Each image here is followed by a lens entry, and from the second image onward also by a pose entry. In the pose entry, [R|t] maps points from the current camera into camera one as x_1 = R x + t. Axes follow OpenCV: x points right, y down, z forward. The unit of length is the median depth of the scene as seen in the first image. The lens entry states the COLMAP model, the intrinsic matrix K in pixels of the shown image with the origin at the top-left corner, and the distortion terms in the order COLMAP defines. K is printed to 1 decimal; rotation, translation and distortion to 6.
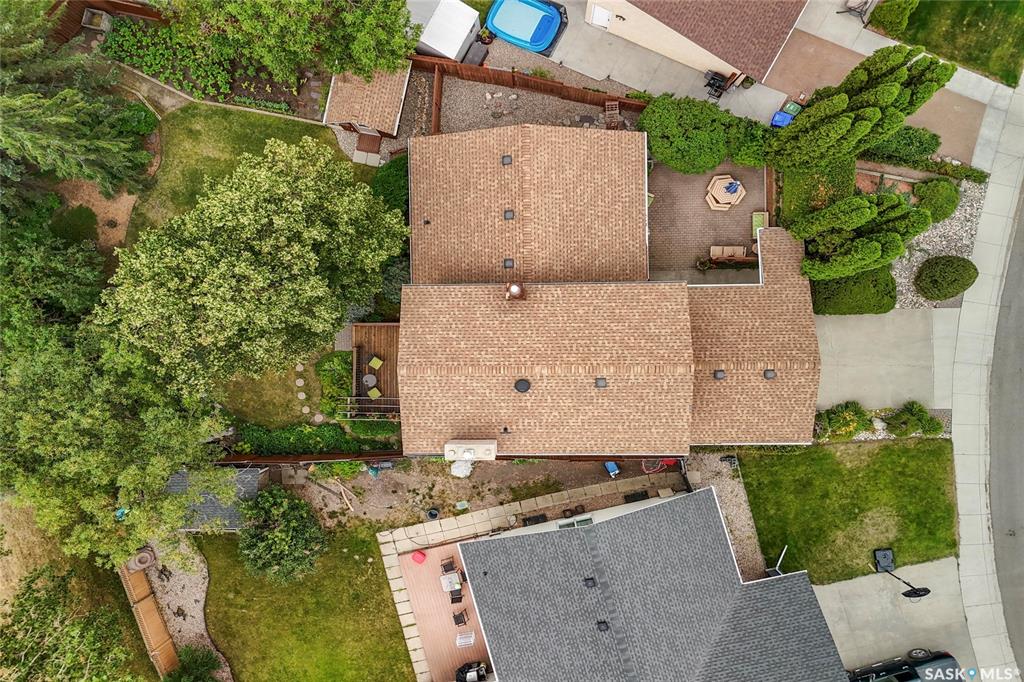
lens RADIAL K [[700.7, 0, 512.0], [0, 700.7, 341.0], [0, 0, 1]] dist [-0.001076, -0.000881]
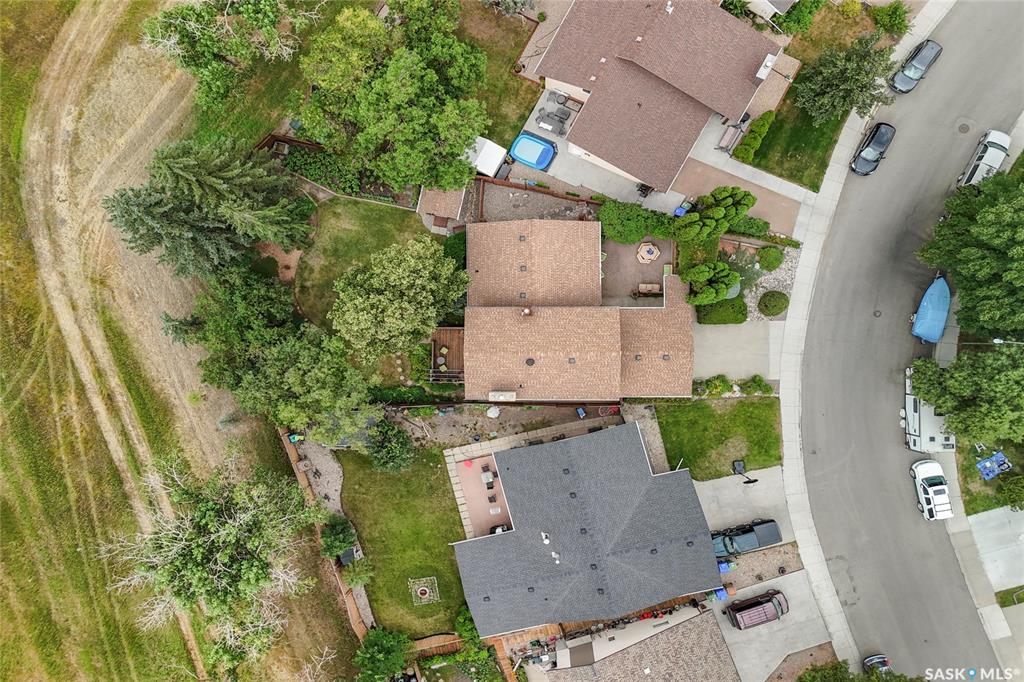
lens RADIAL K [[700.7, 0, 512.0], [0, 700.7, 341.0], [0, 0, 1]] dist [-0.001076, -0.000881]
pose [[0.999969, 0.007523, -0.002166, -0.024856], [-0.007513, 0.999961, 0.004607, -0.000786], [0.002201, -0.004590, 0.999987, -0.723229]]
